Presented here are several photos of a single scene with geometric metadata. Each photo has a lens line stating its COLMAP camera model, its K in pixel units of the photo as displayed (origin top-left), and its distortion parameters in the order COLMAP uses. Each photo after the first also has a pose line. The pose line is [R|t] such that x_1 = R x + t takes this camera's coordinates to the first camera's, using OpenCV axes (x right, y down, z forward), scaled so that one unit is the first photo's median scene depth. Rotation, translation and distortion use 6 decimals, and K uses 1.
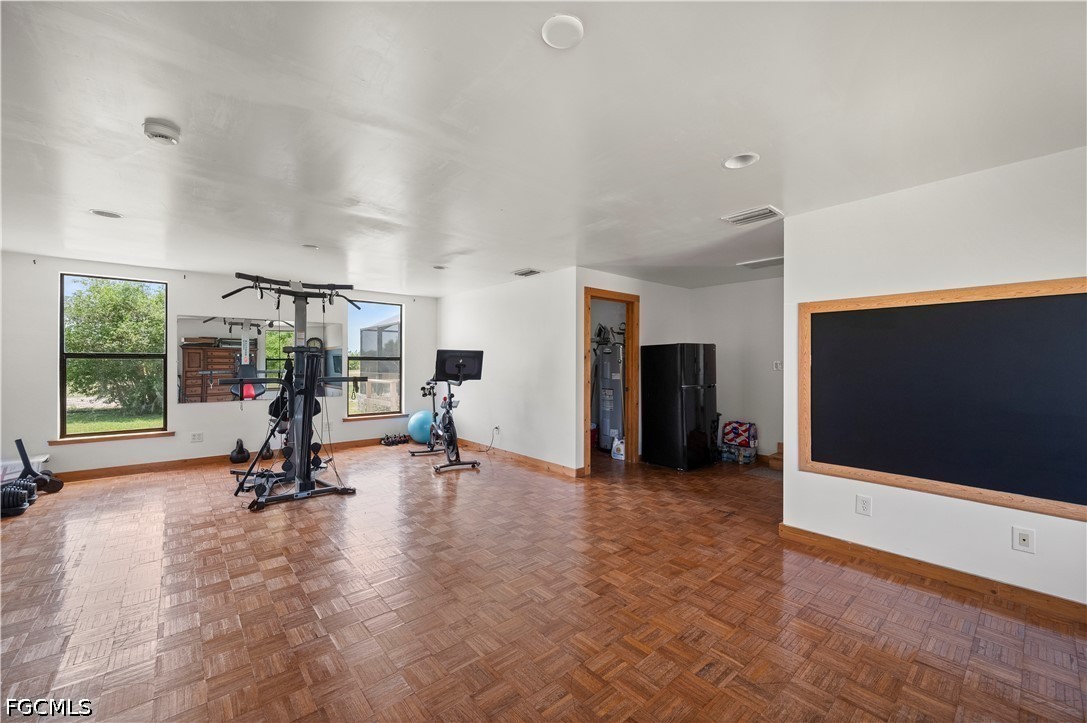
lens RADIAL K [[433.1, 0, 544.5], [0, 433.1, 359.5], [0, 0, 1]] dist [-0.002260, -0.000219]
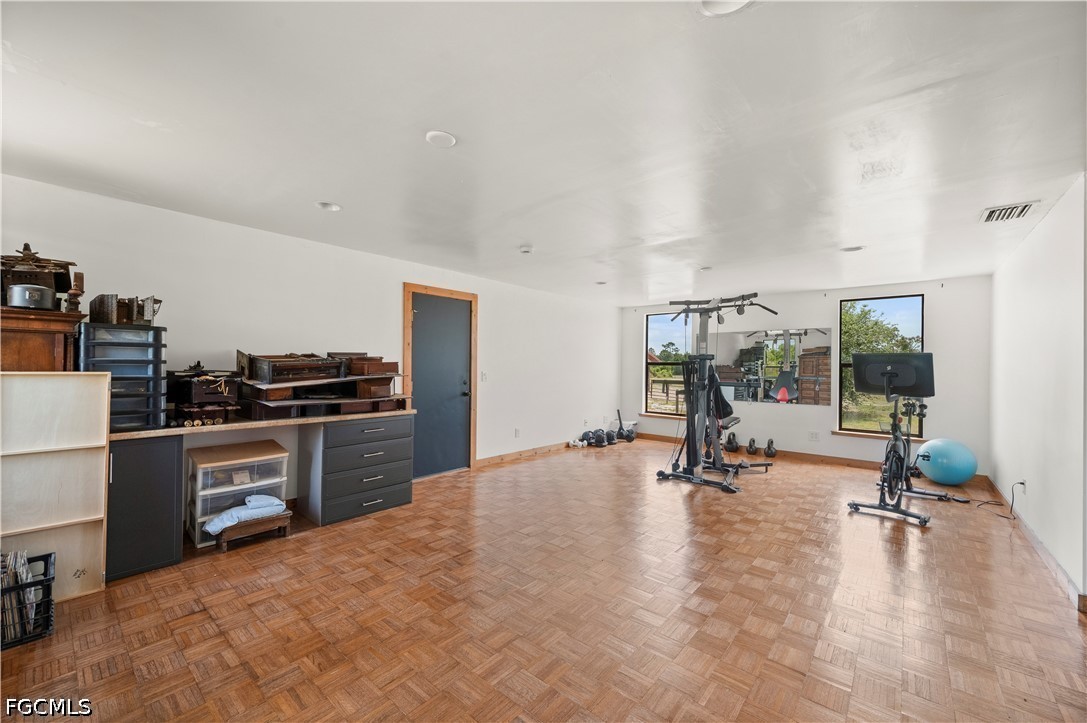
lens RADIAL K [[433.1, 0, 544.2], [0, 433.1, 363.4], [0, 0, 1]] dist [-0.002260, -0.000219]
pose [[0.145997, -0.006690, -0.989262, 0.492046], [-0.000867, 0.999976, -0.006890, 0.001319], [0.989285, 0.001864, 0.145988, 0.364094]]
